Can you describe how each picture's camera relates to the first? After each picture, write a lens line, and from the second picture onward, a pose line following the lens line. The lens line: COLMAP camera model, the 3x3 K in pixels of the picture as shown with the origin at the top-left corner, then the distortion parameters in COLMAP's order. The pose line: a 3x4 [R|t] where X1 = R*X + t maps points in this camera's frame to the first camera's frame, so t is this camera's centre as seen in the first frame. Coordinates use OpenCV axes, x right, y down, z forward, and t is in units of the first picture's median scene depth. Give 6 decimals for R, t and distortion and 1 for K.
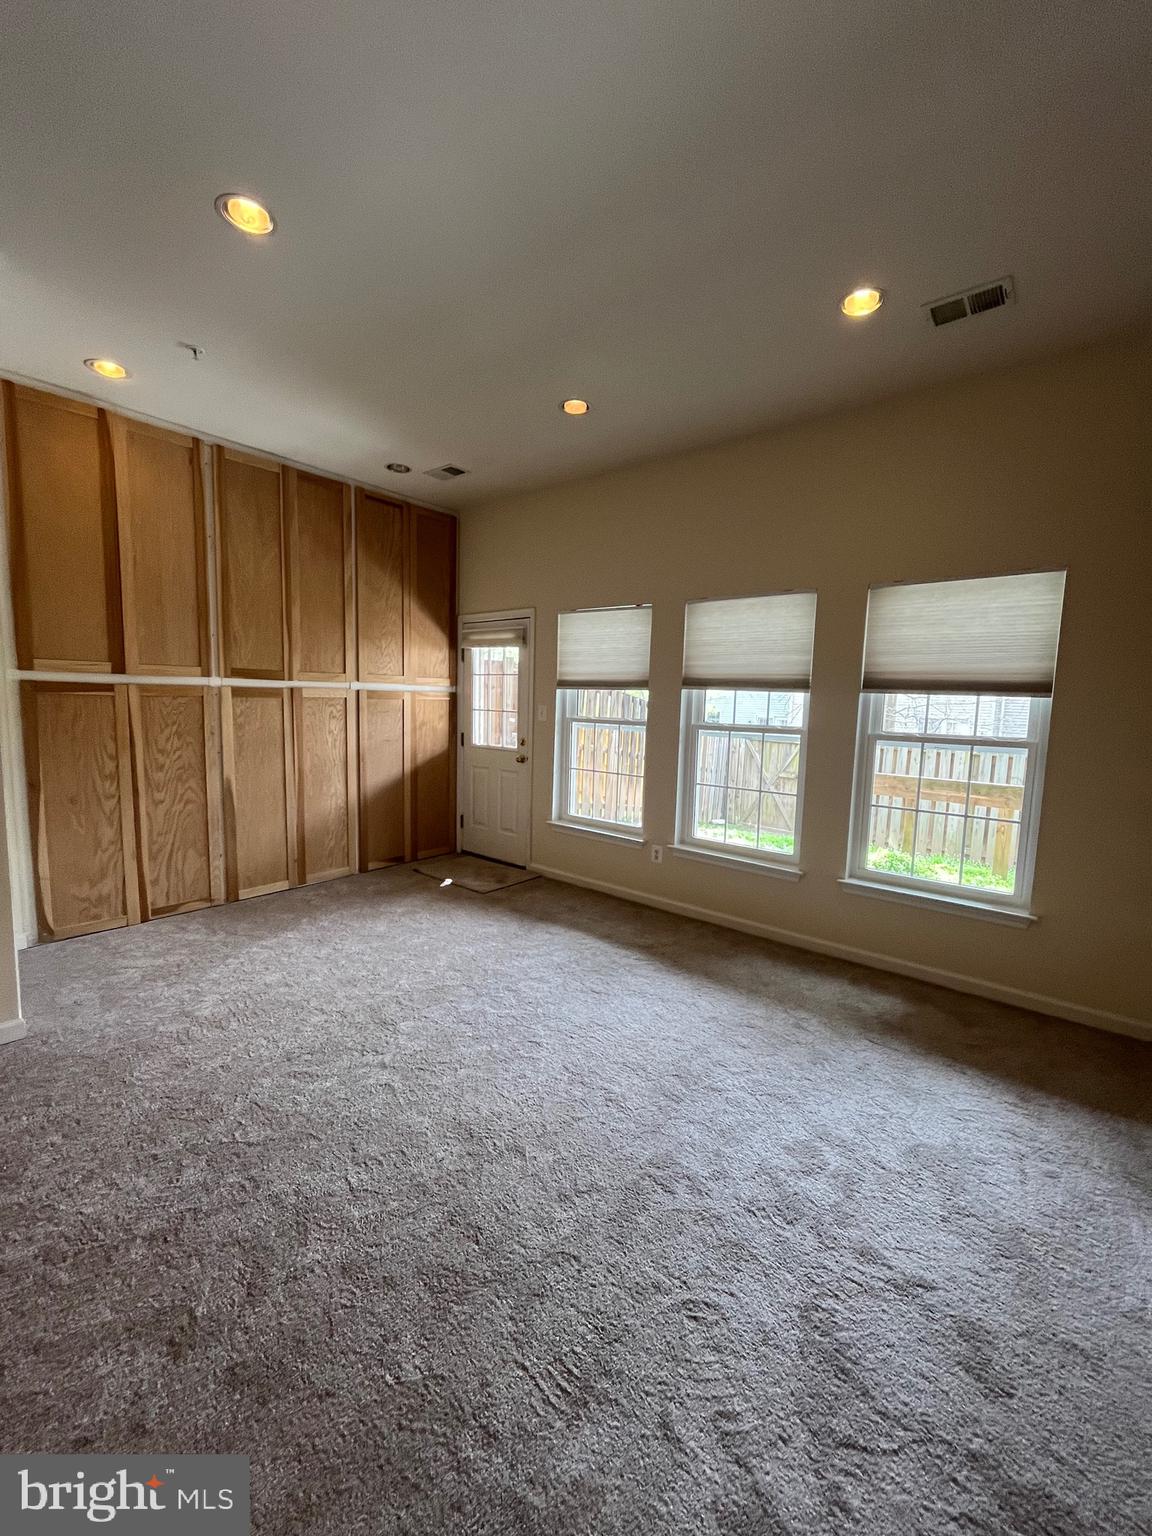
lens RADIAL K [[620.0, 0, 576.9], [0, 620.0, 763.0], [0, 0, 1]] dist [-0.006517, 0.000853]
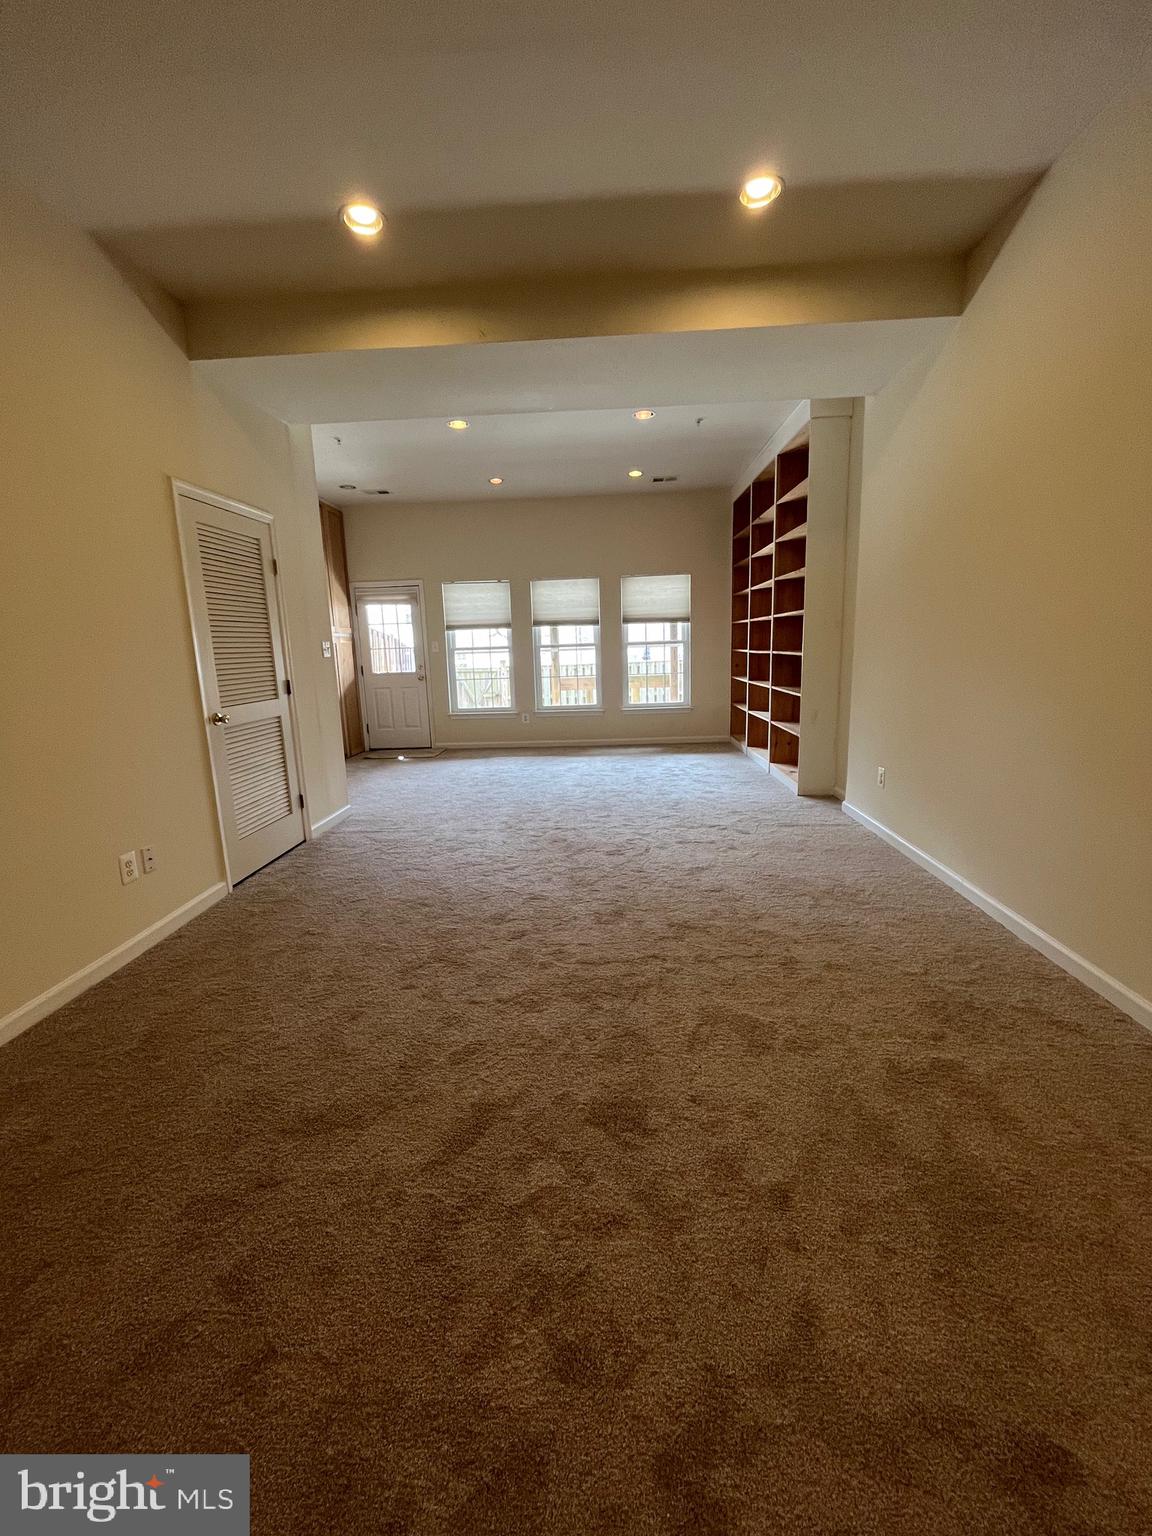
lens RADIAL K [[620.0, 0, 575.9], [0, 620.0, 765.9], [0, 0, 1]] dist [-0.006517, 0.000853]
pose [[0.797025, -0.176663, 0.577530, -0.805128], [0.117067, 0.983316, 0.139231, 0.045060], [-0.592492, -0.043361, 0.804409, -0.556031]]
